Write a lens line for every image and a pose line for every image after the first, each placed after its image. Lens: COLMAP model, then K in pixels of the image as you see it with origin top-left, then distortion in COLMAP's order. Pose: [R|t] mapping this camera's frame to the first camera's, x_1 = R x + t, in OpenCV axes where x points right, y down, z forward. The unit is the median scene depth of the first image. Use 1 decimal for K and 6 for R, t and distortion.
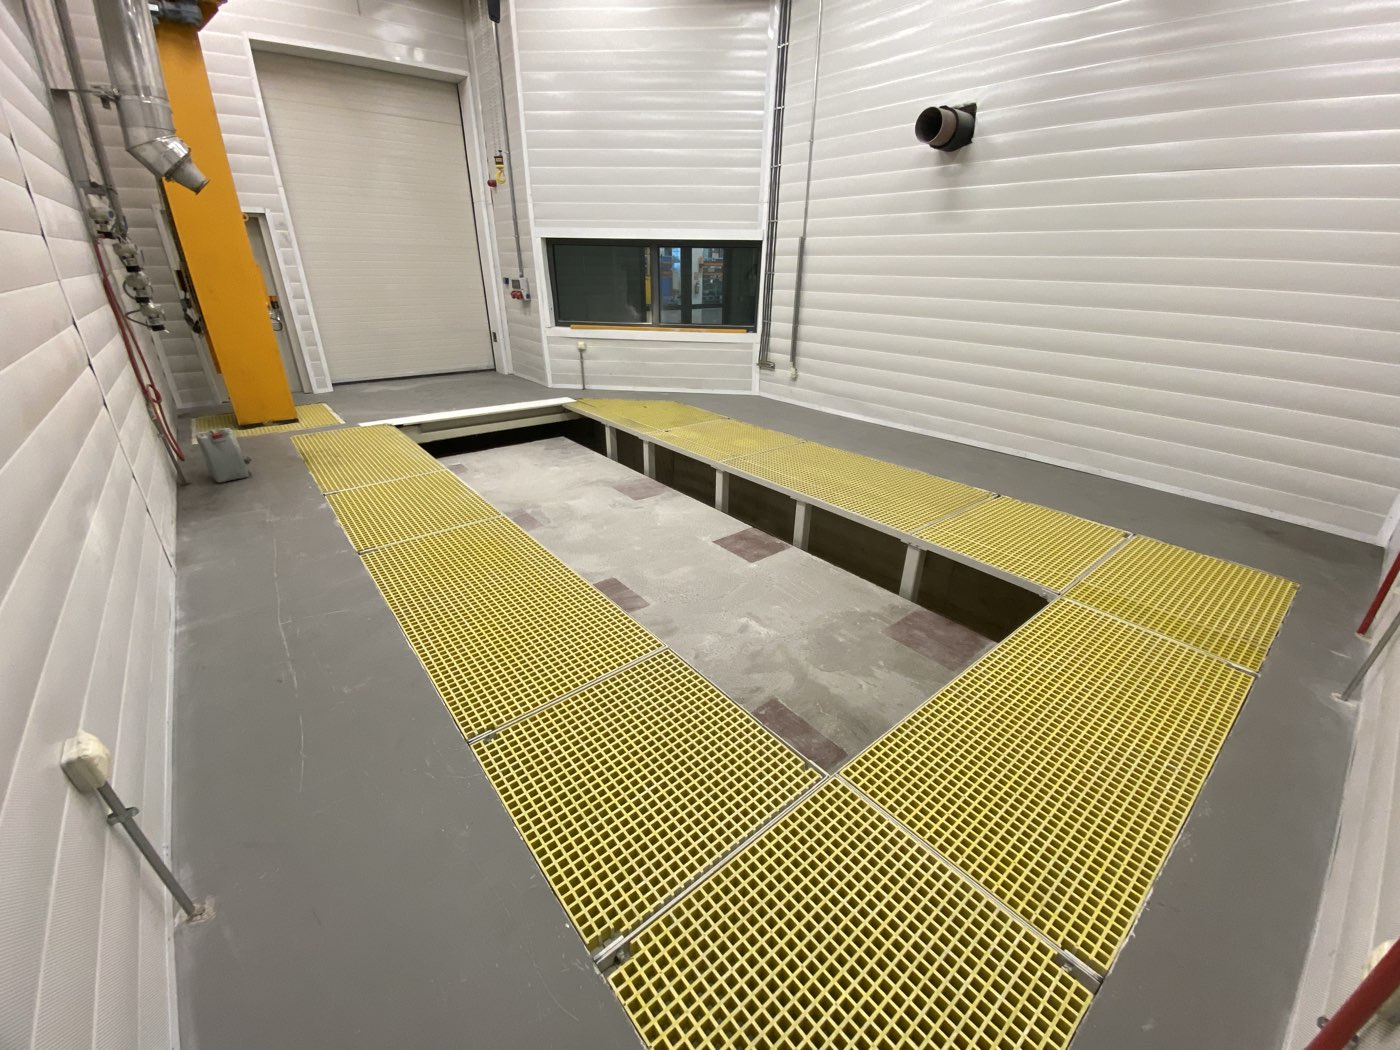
lens RADIAL K [[567.0, 0, 700.0], [0, 567.0, 525.0], [0, 0, 1]] dist [0.040039, -0.034084]
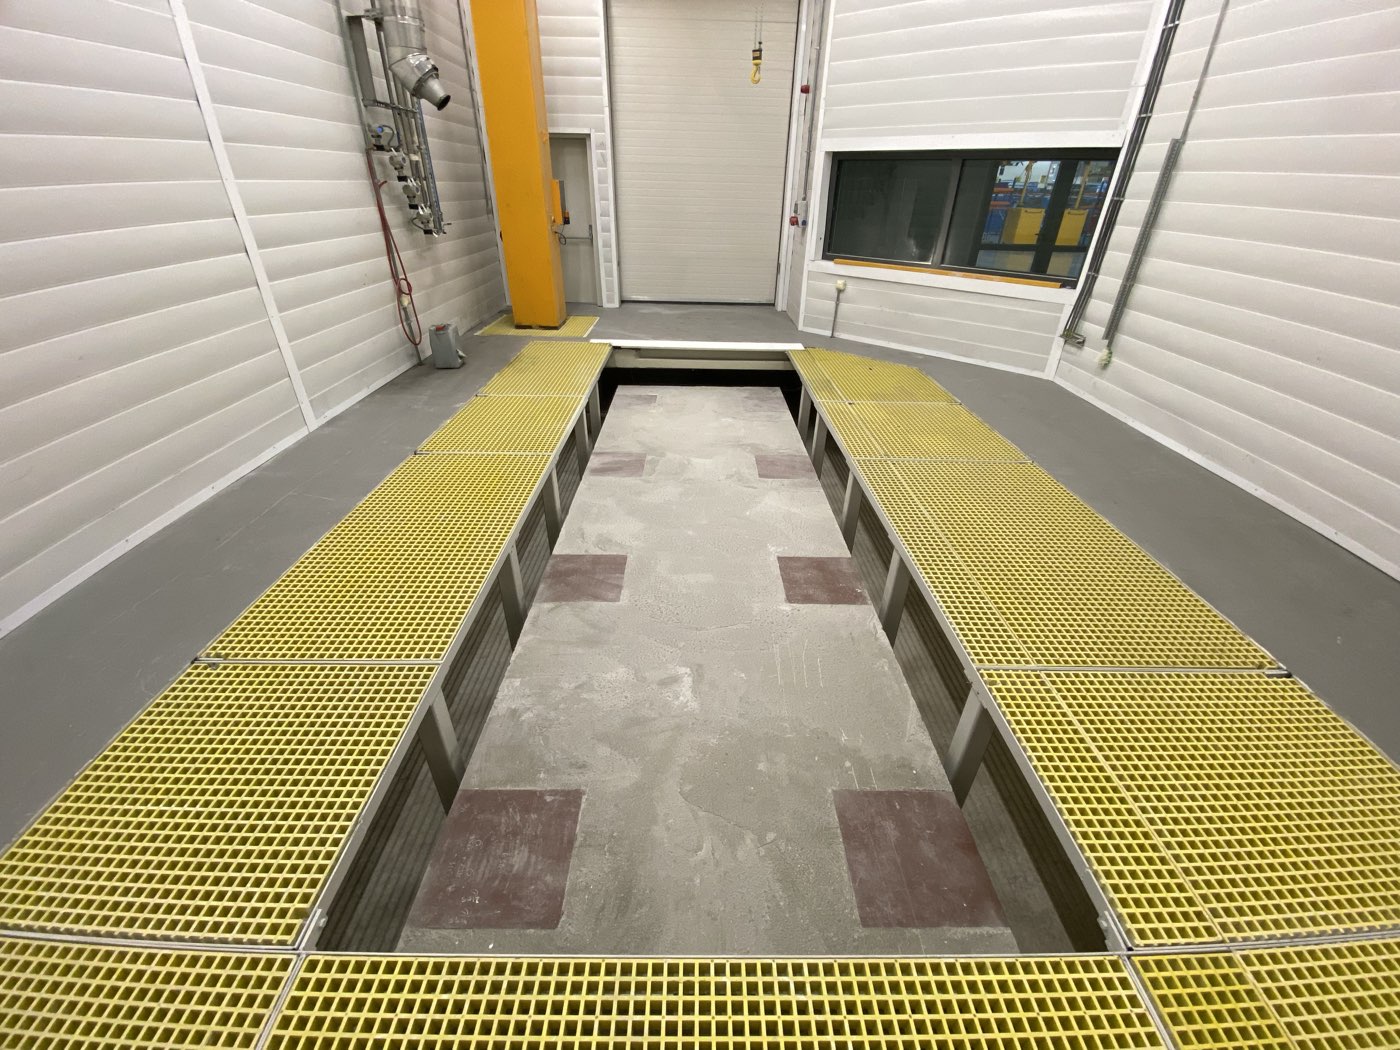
lens RADIAL K [[567.0, 0, 700.0], [0, 567.0, 525.0], [0, 0, 1]] dist [0.040039, -0.034084]
pose [[0.779747, 0.321386, -0.537314, 0.267060], [-0.268928, 0.946921, 0.176120, -0.093344], [0.565396, 0.007169, 0.824788, 0.242310]]
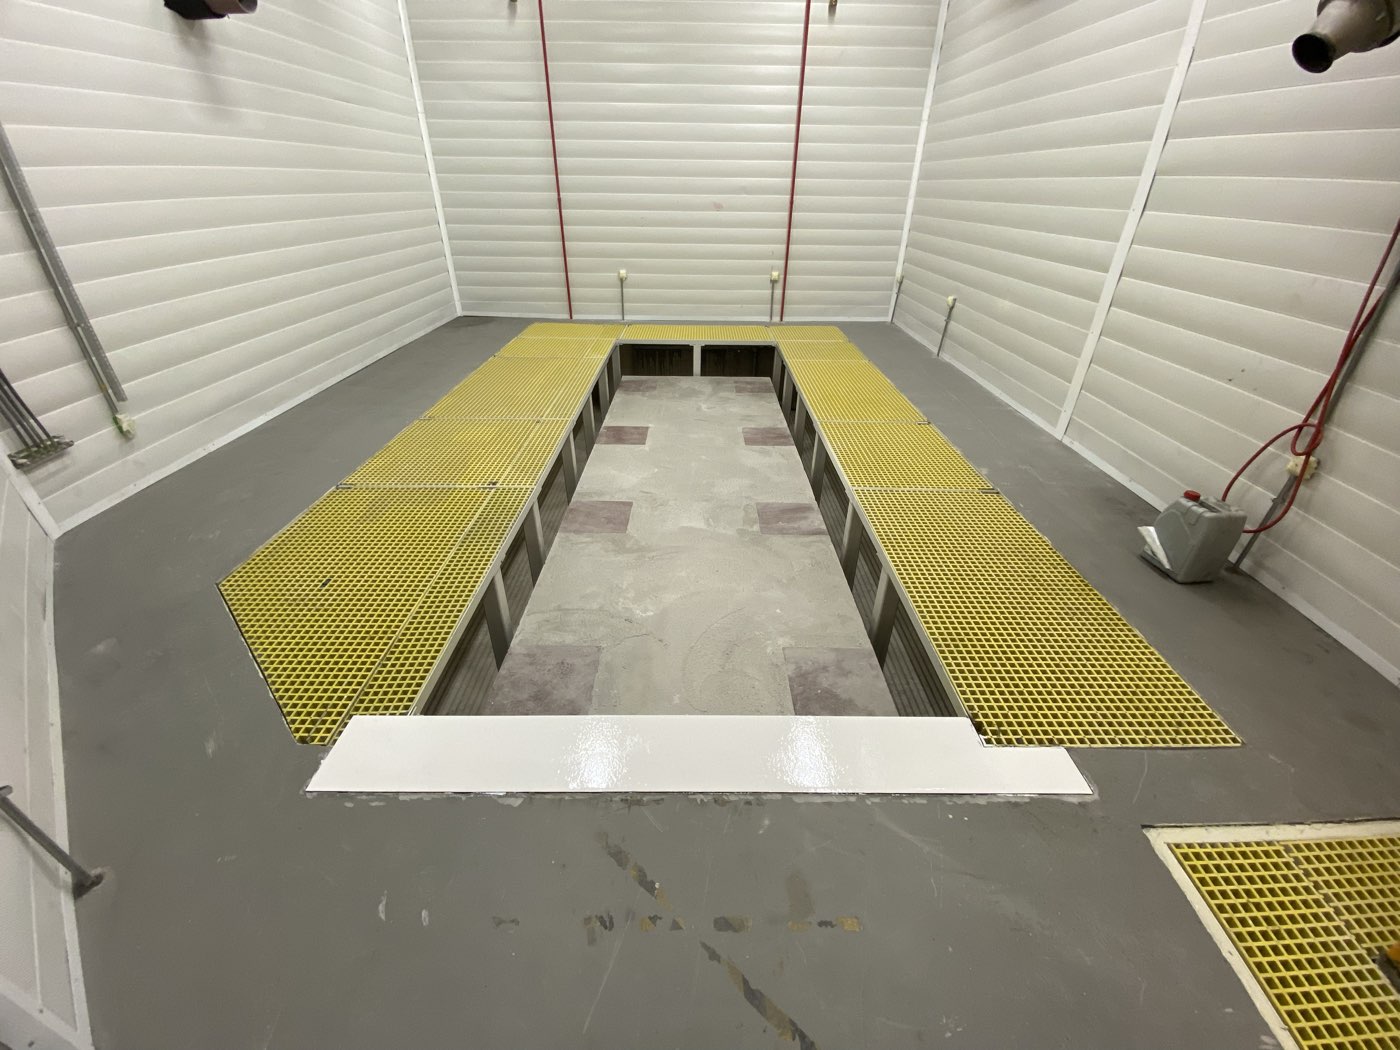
lens RADIAL K [[566.3, 0, 700.0], [0, 566.3, 525.0], [0, 0, 1]] dist [0.043931, -0.033446]
pose [[-0.775422, -0.338368, 0.533131, -0.574010], [0.242529, 0.619948, 0.746220, -0.548318], [-0.583010, 0.707935, -0.398657, 1.186881]]
